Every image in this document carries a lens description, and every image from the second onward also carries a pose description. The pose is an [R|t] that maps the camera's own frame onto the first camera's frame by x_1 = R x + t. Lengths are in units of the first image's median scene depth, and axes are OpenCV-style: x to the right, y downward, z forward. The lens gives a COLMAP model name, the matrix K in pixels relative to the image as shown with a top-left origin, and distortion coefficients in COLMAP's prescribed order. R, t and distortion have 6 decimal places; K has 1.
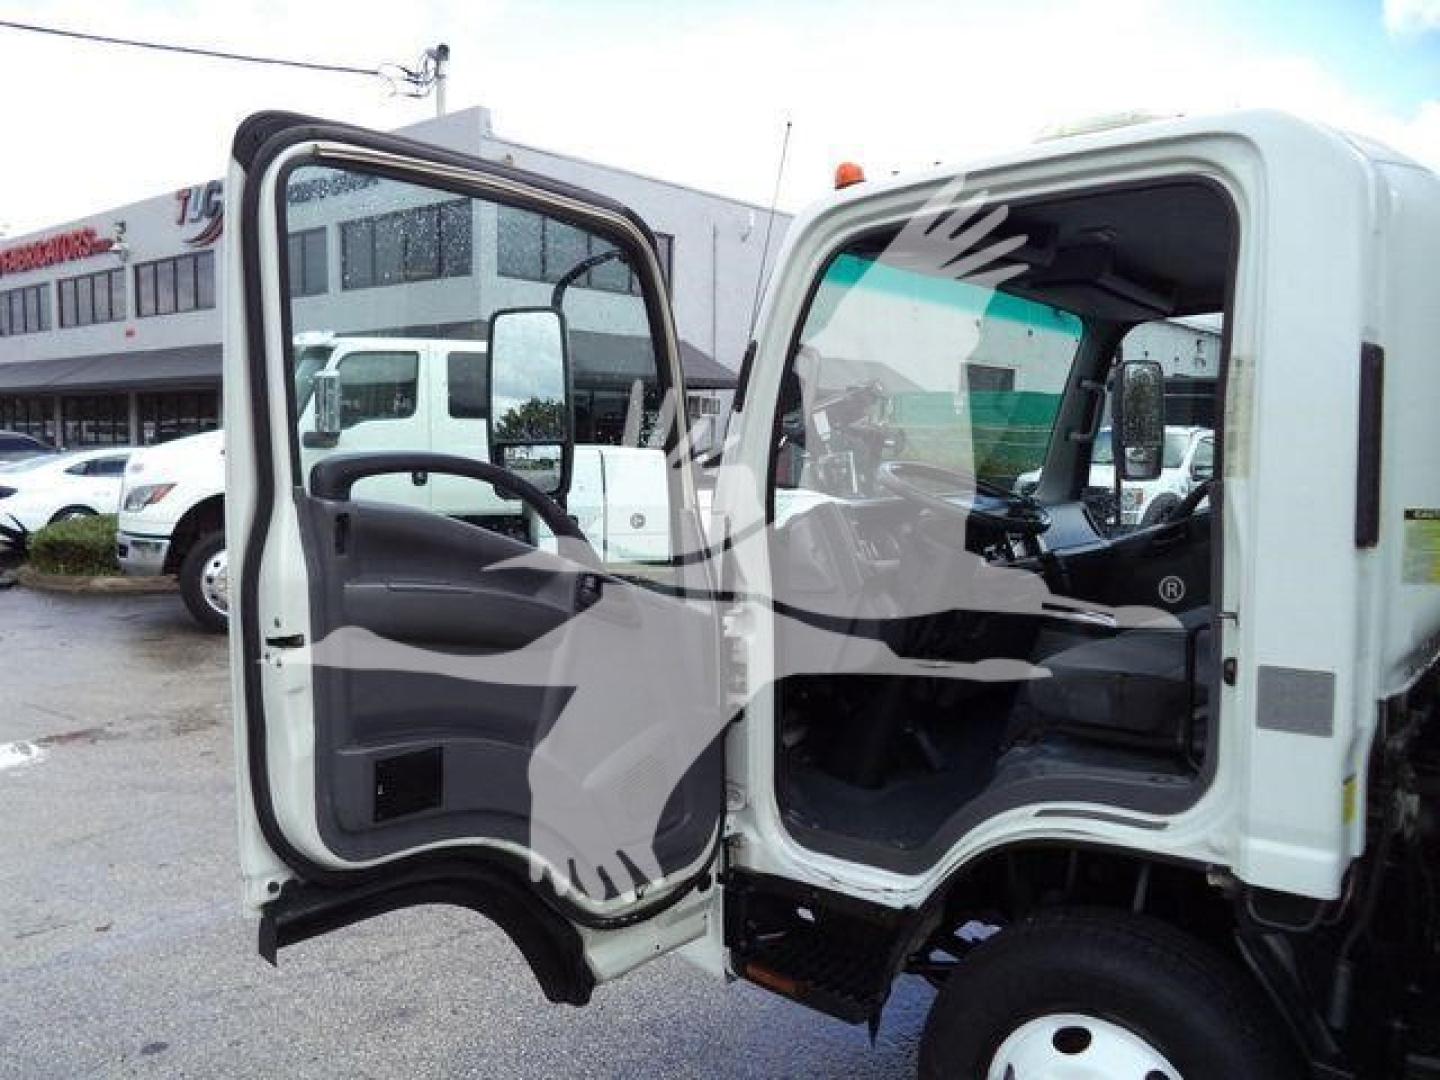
lens RADIAL K [[1208.9, 0, 720.0], [0, 1208.9, 540.0], [0, 0, 1]] dist [-0.010771, -0.000212]
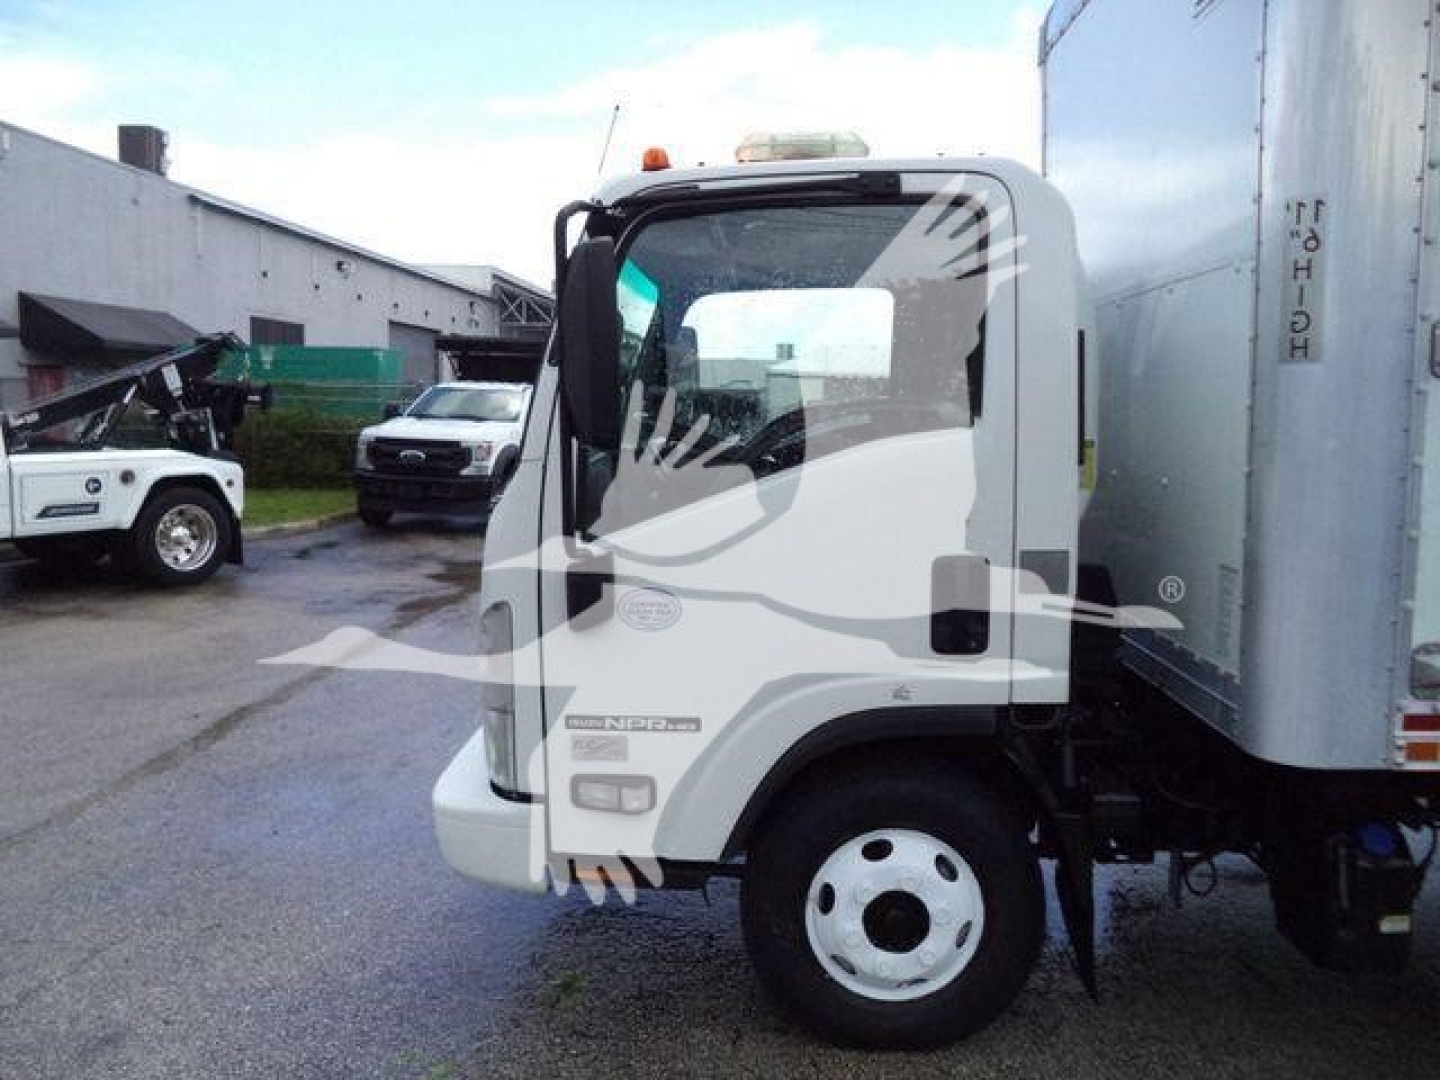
lens RADIAL K [[1208.9, 0, 720.0], [0, 1208.9, 540.0], [0, 0, 1]] dist [-0.010771, -0.000212]
pose [[0.812496, -0.066416, 0.579171, -0.117757], [0.045913, 0.997693, 0.050000, 0.000327], [-0.581156, -0.014034, 0.813671, 0.007164]]
